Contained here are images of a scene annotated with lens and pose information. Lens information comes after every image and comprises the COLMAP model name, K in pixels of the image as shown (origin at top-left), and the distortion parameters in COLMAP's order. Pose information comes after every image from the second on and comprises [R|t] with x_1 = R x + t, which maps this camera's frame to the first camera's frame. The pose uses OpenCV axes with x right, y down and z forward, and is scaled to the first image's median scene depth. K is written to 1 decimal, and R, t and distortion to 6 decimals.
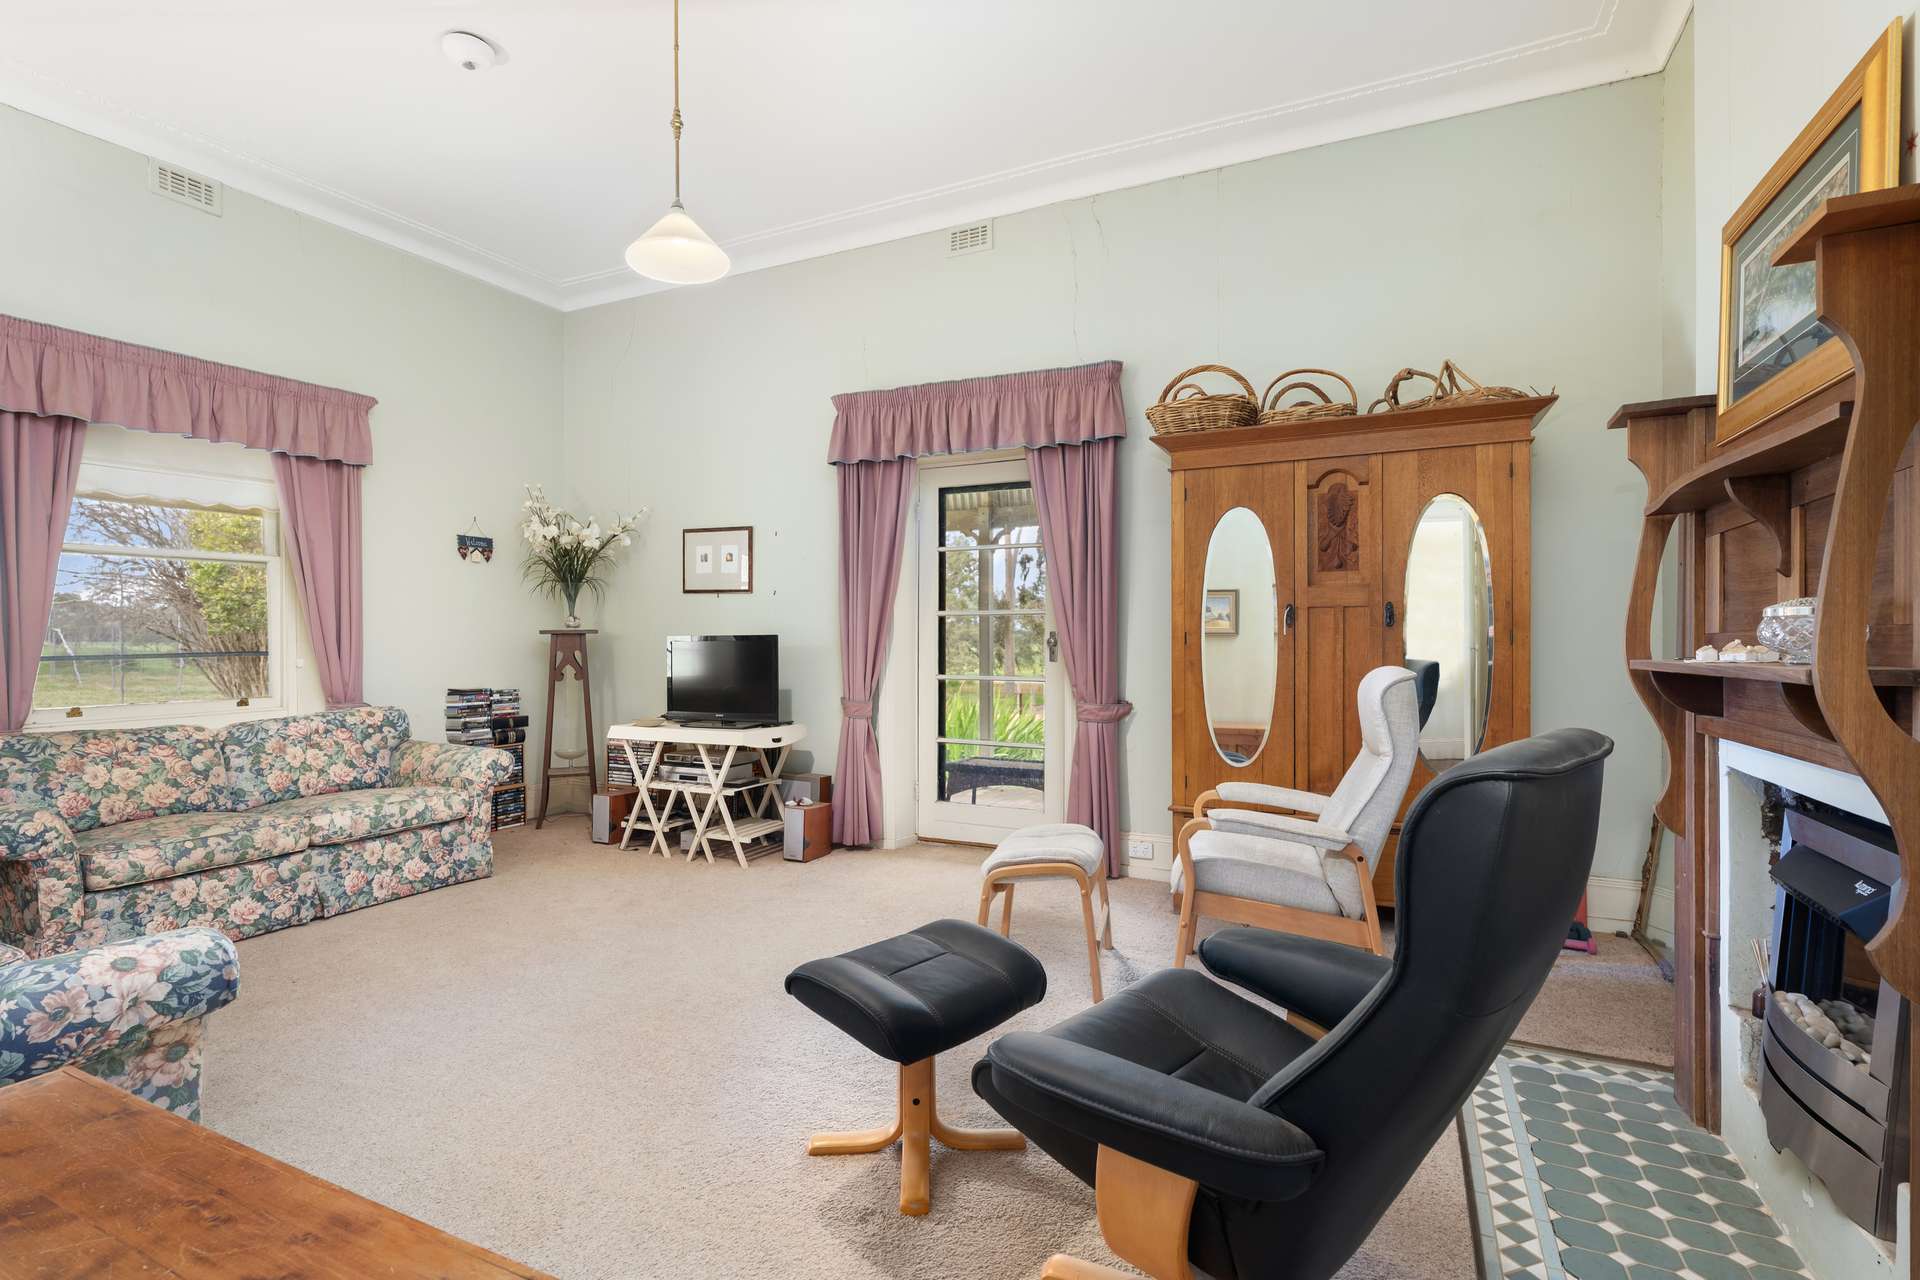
lens RADIAL K [[892.9, 0, 954.9], [0, 892.9, 655.4], [0, 0, 1]] dist [-0.006783, 0.000178]
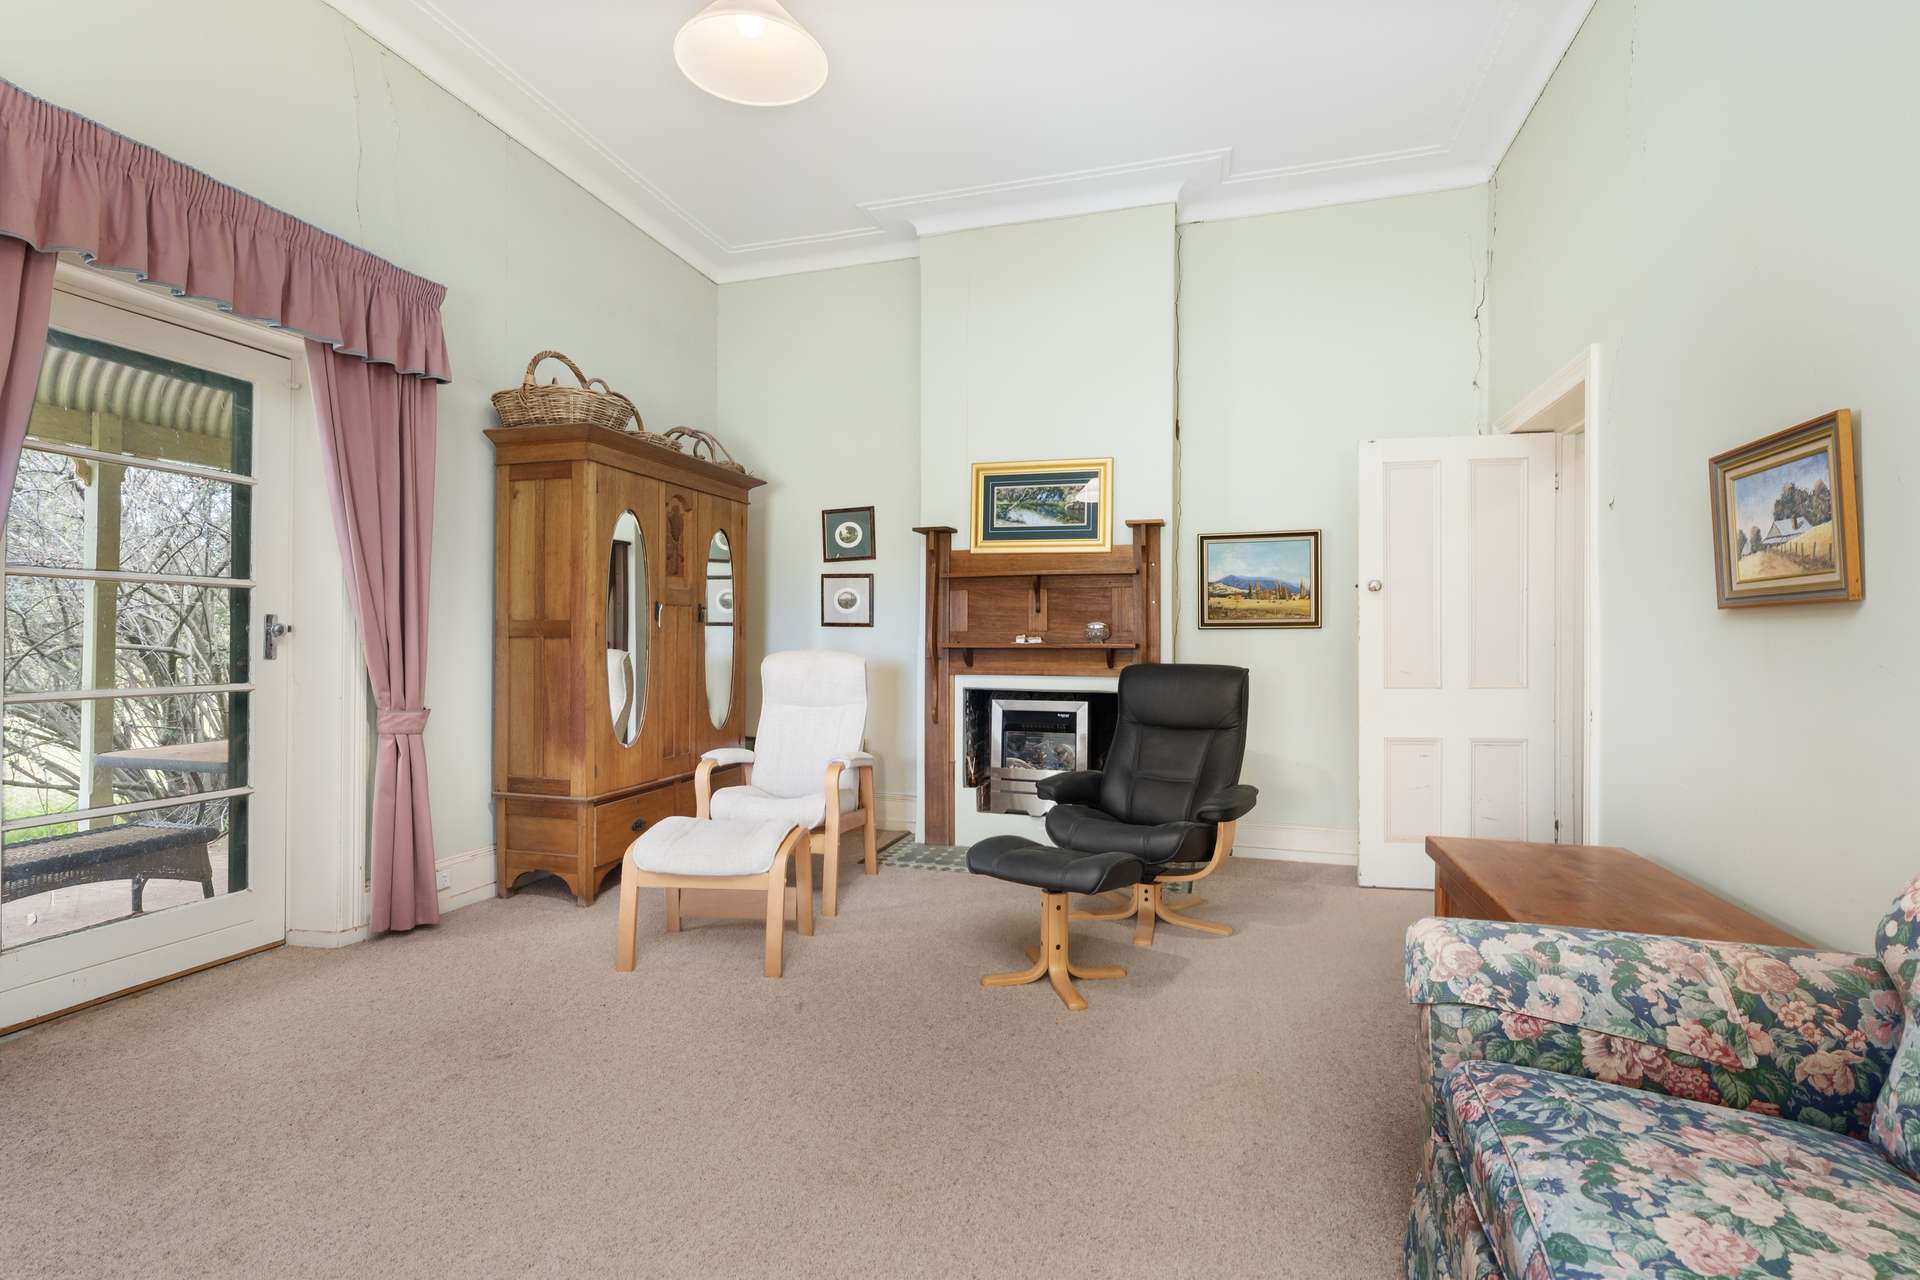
lens RADIAL K [[892.9, 0, 954.9], [0, 892.9, 655.4], [0, 0, 1]] dist [-0.006783, 0.000178]
pose [[-0.160037, -0.016582, 0.986972, -0.861399], [0.004463, 0.999837, 0.017522, -0.005265], [-0.987101, 0.007209, -0.159937, 0.814782]]
